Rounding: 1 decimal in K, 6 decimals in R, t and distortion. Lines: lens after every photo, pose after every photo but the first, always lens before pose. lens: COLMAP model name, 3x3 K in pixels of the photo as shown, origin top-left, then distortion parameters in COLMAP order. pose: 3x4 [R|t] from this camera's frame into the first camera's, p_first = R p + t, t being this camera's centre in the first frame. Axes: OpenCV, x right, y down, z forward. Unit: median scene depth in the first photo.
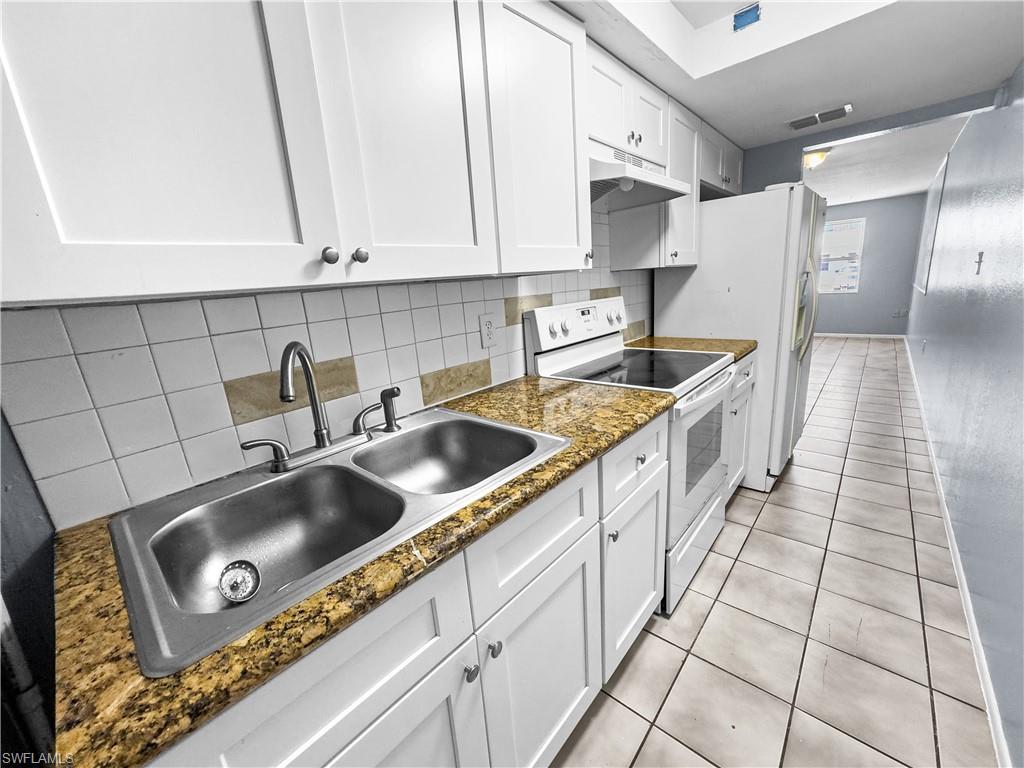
lens RADIAL K [[413.3, 0, 509.2], [0, 413.3, 386.2], [0, 0, 1]] dist [-0.014772, 0.003904]
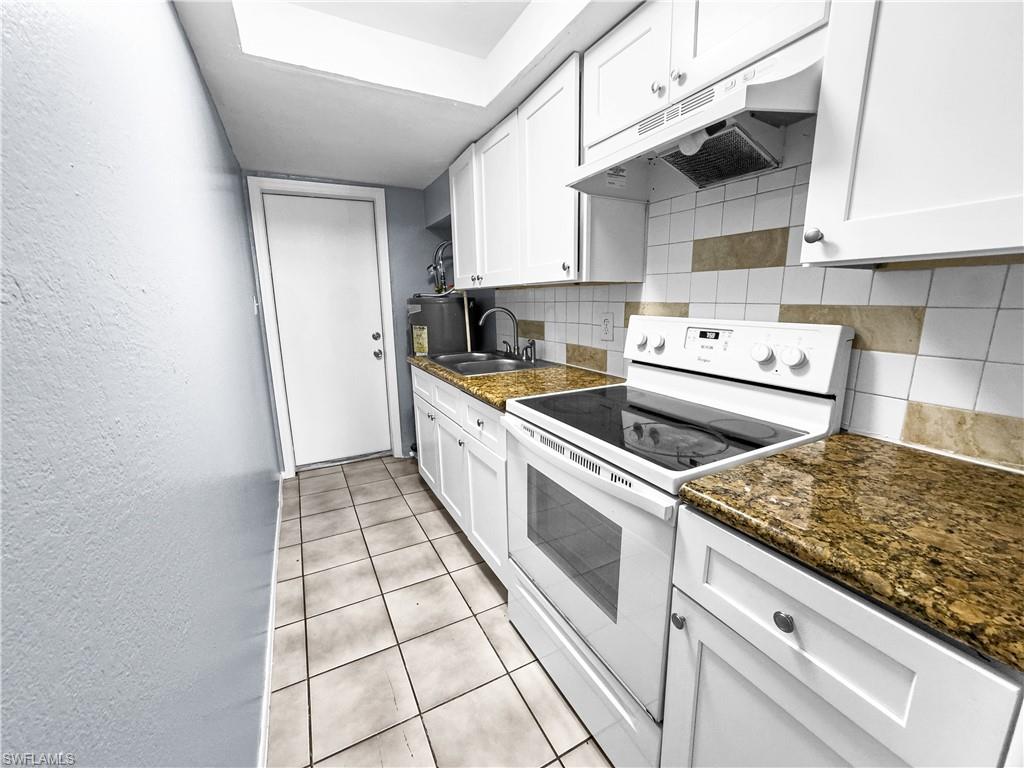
lens RADIAL K [[413.3, 0, 511.0], [0, 413.3, 385.3], [0, 0, 1]] dist [-0.014772, 0.003904]
pose [[-0.354500, 0.274383, -0.893893, 1.153067], [-0.184947, 0.916516, 0.354673, -0.349035], [0.916583, 0.291054, -0.274158, 1.117328]]
